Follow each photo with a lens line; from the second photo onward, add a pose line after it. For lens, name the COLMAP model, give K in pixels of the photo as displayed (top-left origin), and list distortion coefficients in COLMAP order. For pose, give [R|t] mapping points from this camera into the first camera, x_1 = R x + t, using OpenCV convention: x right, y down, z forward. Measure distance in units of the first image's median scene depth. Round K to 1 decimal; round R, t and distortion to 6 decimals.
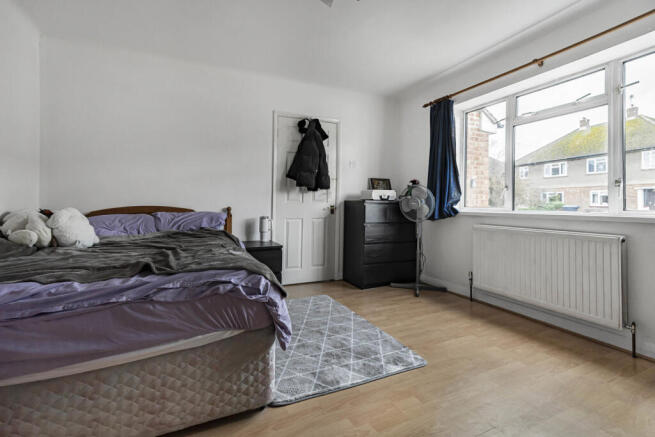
lens RADIAL K [[298.1, 0, 325.9], [0, 298.1, 211.8], [0, 0, 1]] dist [-0.000418, 0.000008]
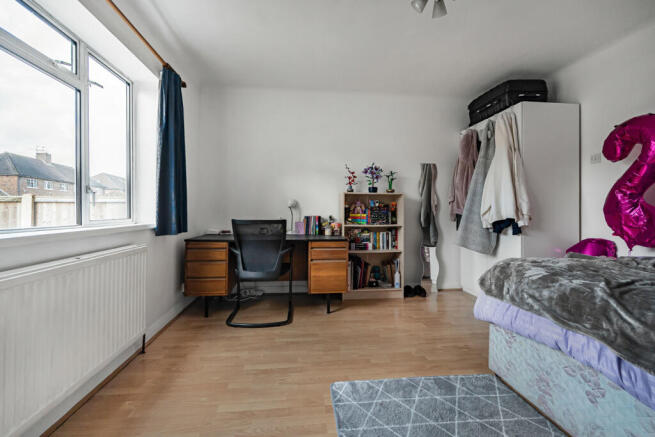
lens RADIAL K [[298.1, 0, 325.9], [0, 298.1, 211.8], [0, 0, 1]] dist [-0.000418, 0.000008]
pose [[-0.947066, 0.002859, 0.321027, 0.044637], [0.003310, 0.999994, 0.000859, -0.029157], [-0.321023, 0.001876, -0.947070, 1.458749]]
